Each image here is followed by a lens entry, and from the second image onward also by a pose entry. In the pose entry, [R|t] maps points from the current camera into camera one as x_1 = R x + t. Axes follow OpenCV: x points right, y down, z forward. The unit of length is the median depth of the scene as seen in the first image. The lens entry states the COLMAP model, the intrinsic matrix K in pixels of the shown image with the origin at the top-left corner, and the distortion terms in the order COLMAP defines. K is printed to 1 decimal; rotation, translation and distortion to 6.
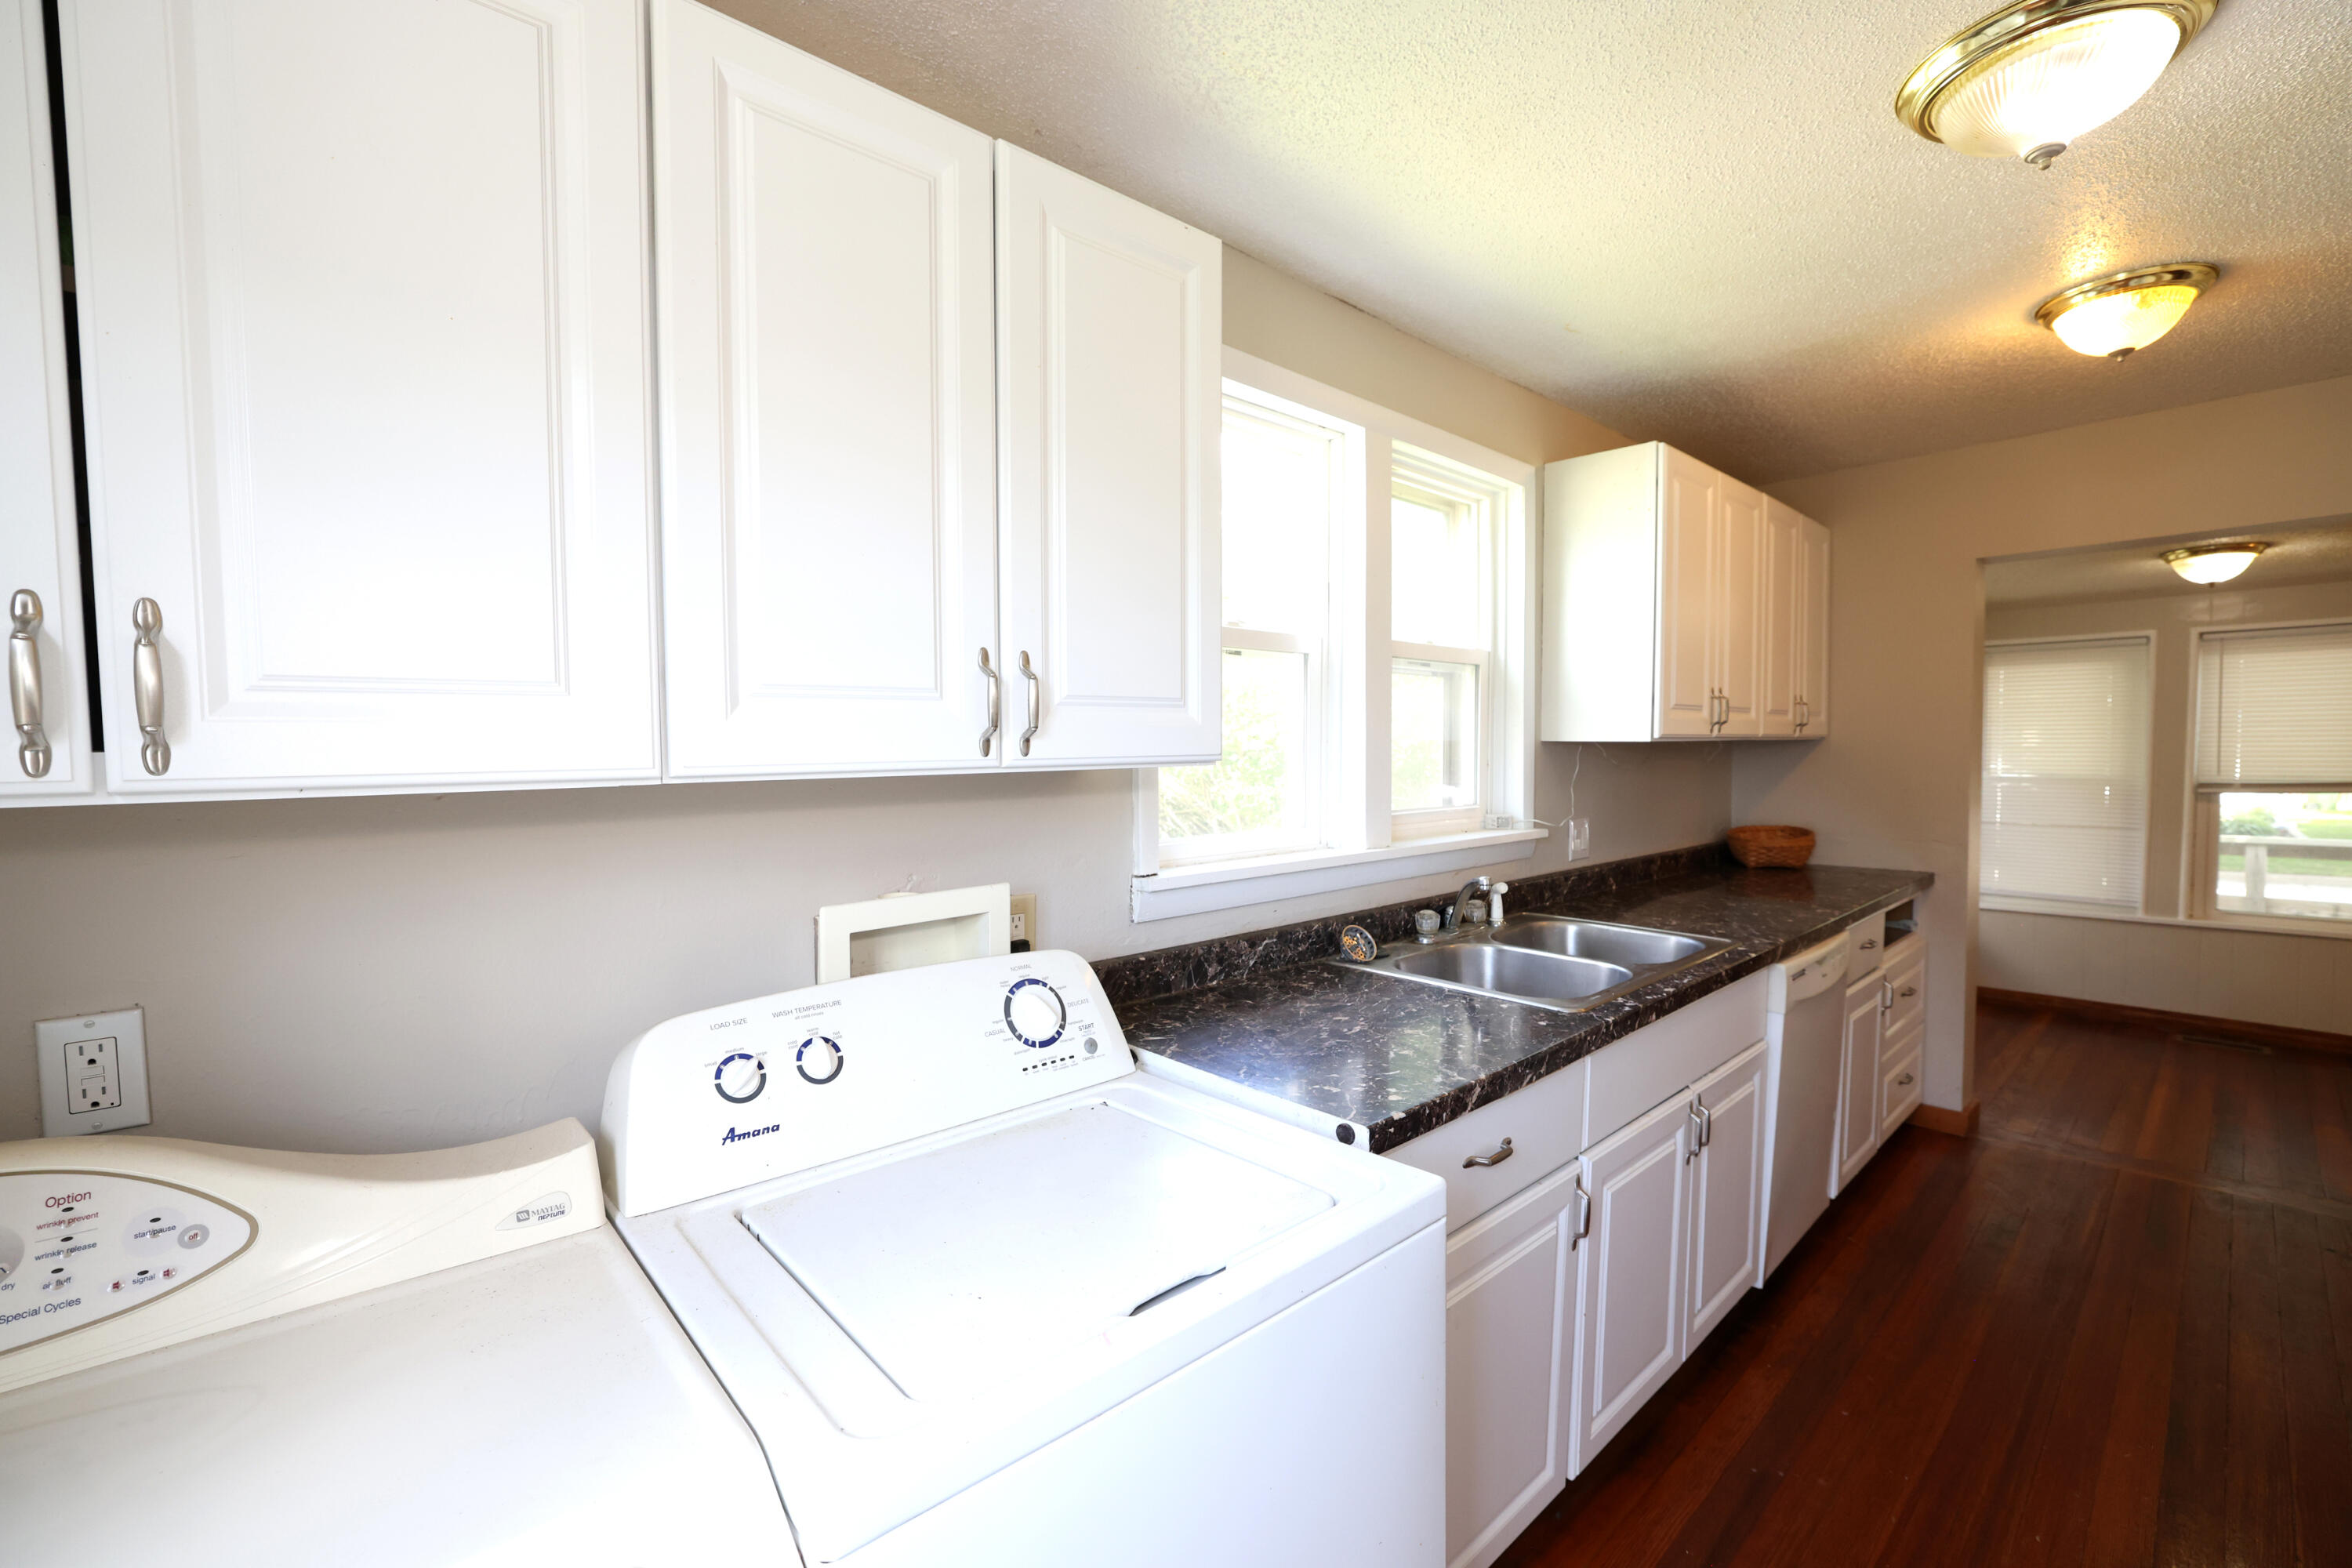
lens RADIAL K [[1006.2, 0, 1168.0], [0, 1006.2, 790.0], [0, 0, 1]] dist [-0.025794, 0.003846]
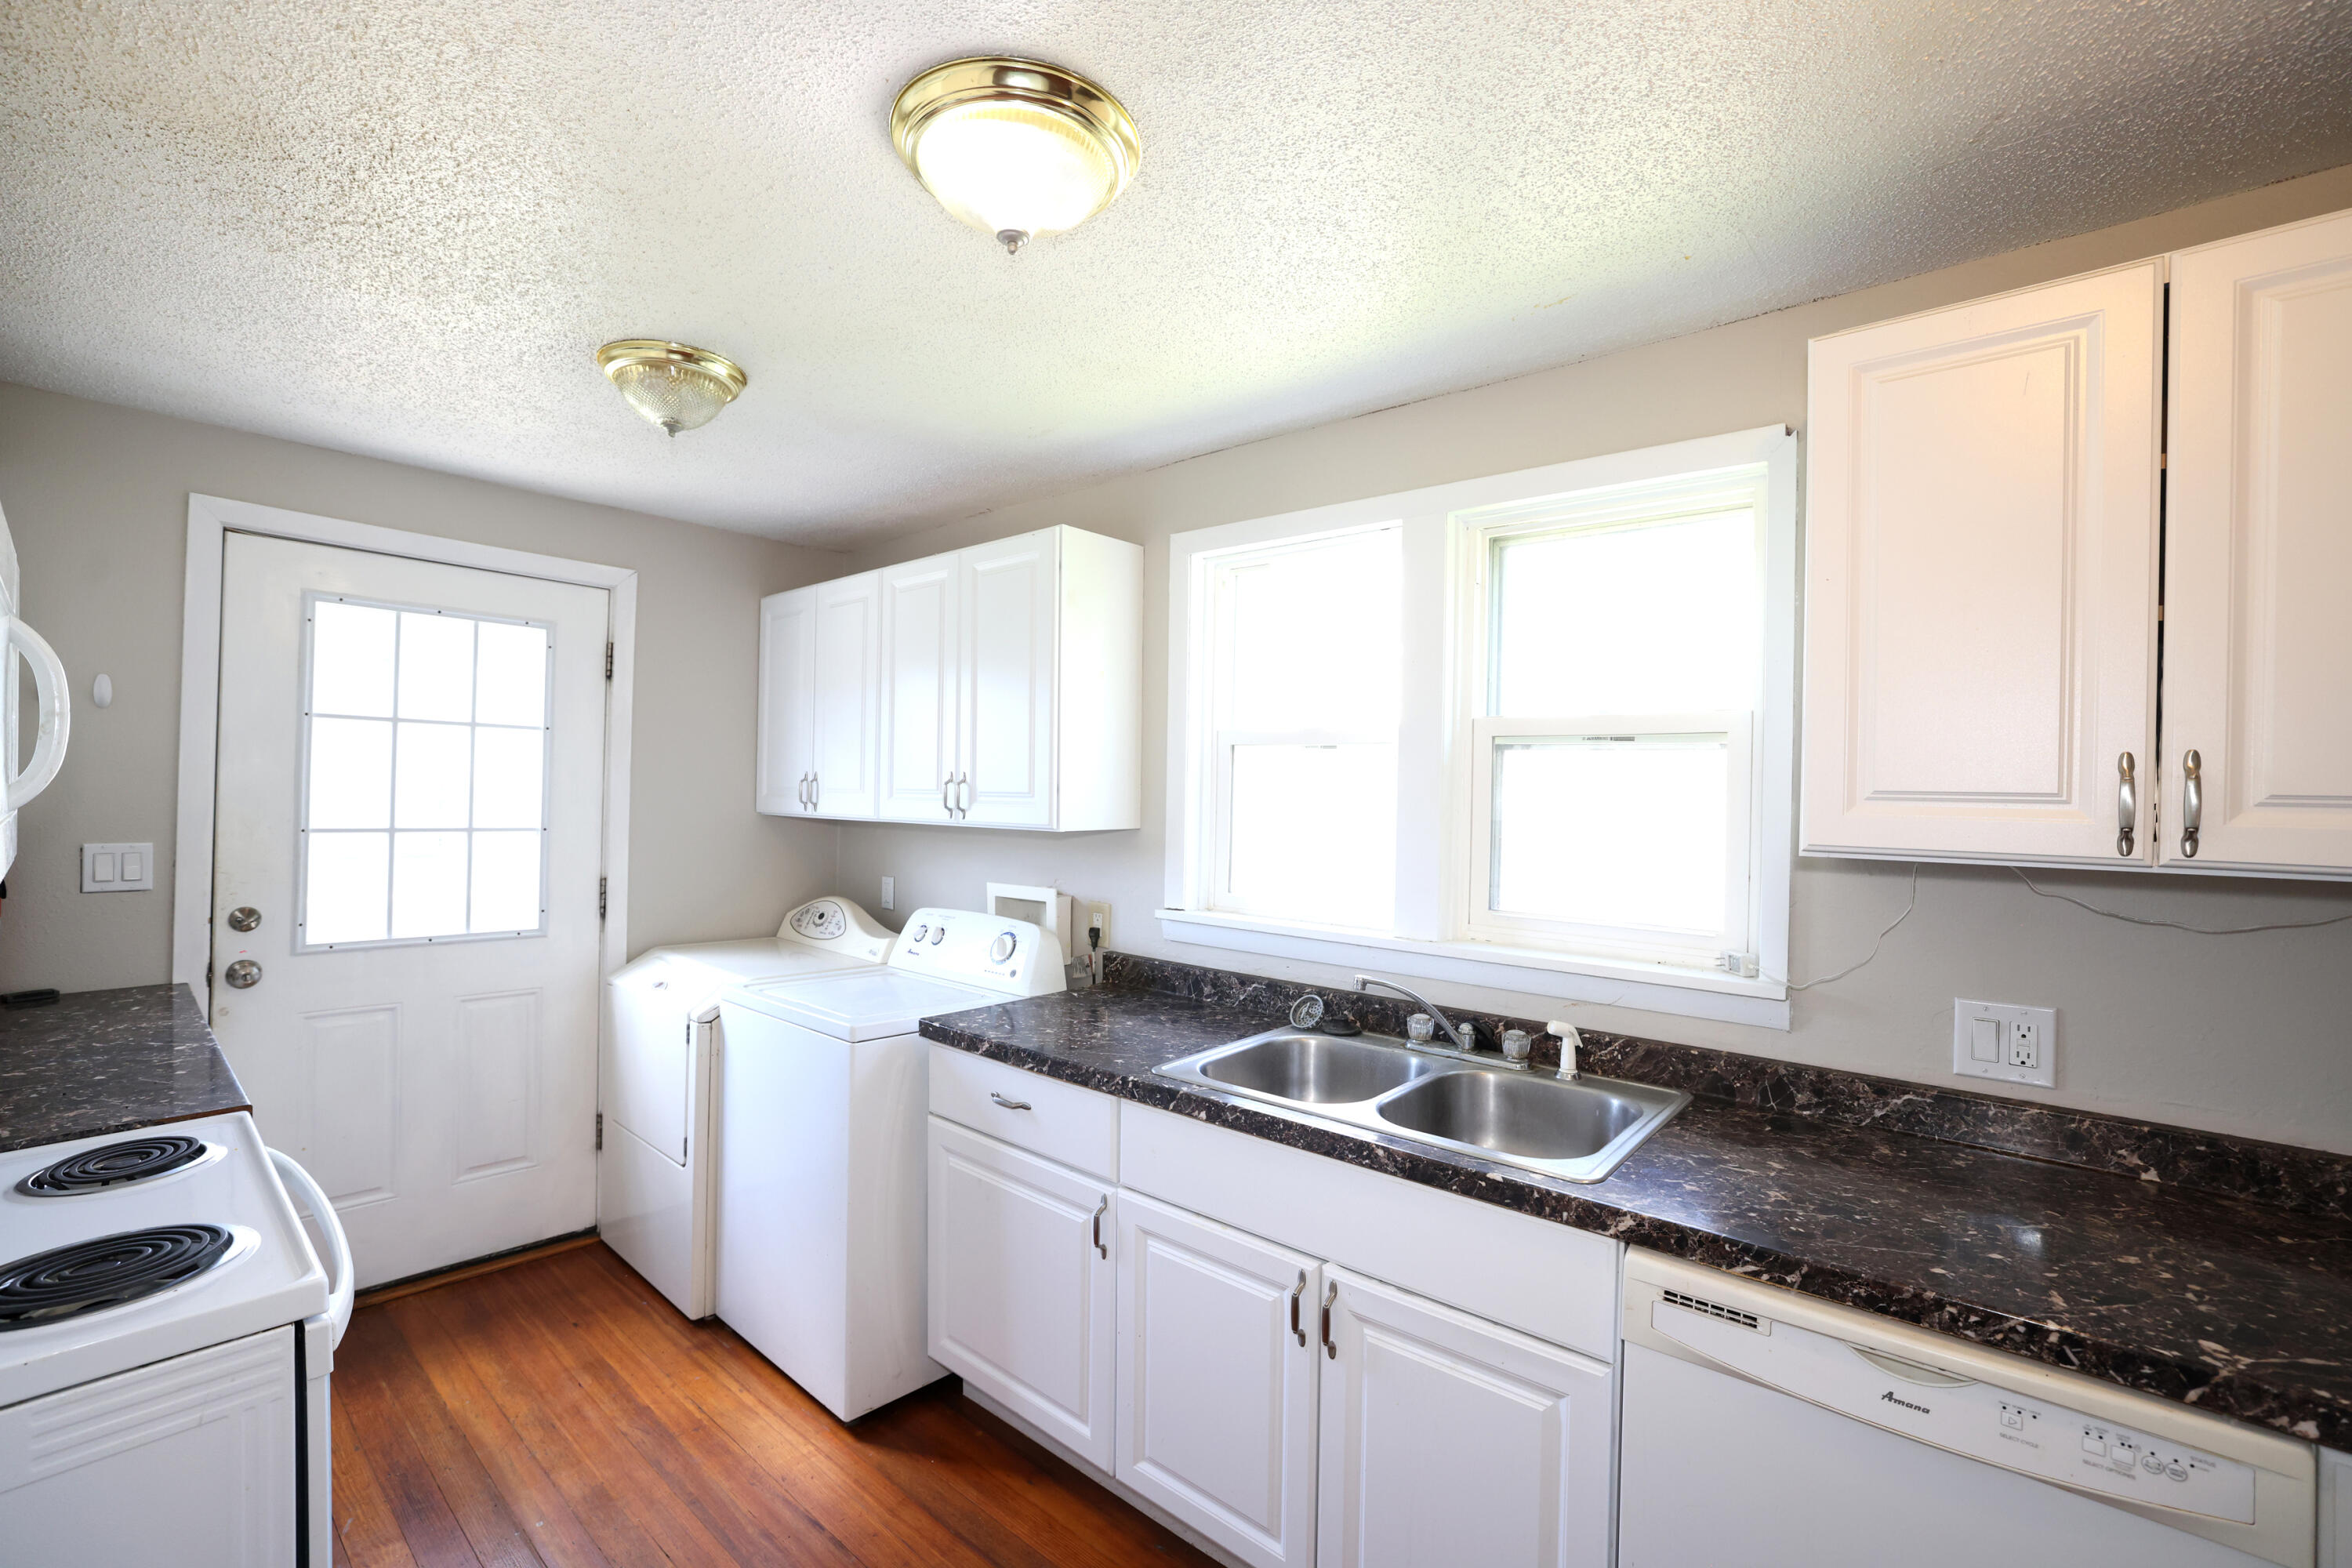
lens RADIAL K [[1006.2, 0, 1180.0], [0, 1006.2, 793.5], [0, 0, 1]] dist [-0.025794, 0.003846]
pose [[0.120507, 0.005732, -0.992696, 1.370315], [-0.069808, 0.997557, -0.002714, -0.076031], [0.990255, 0.069626, 0.120613, 0.785635]]
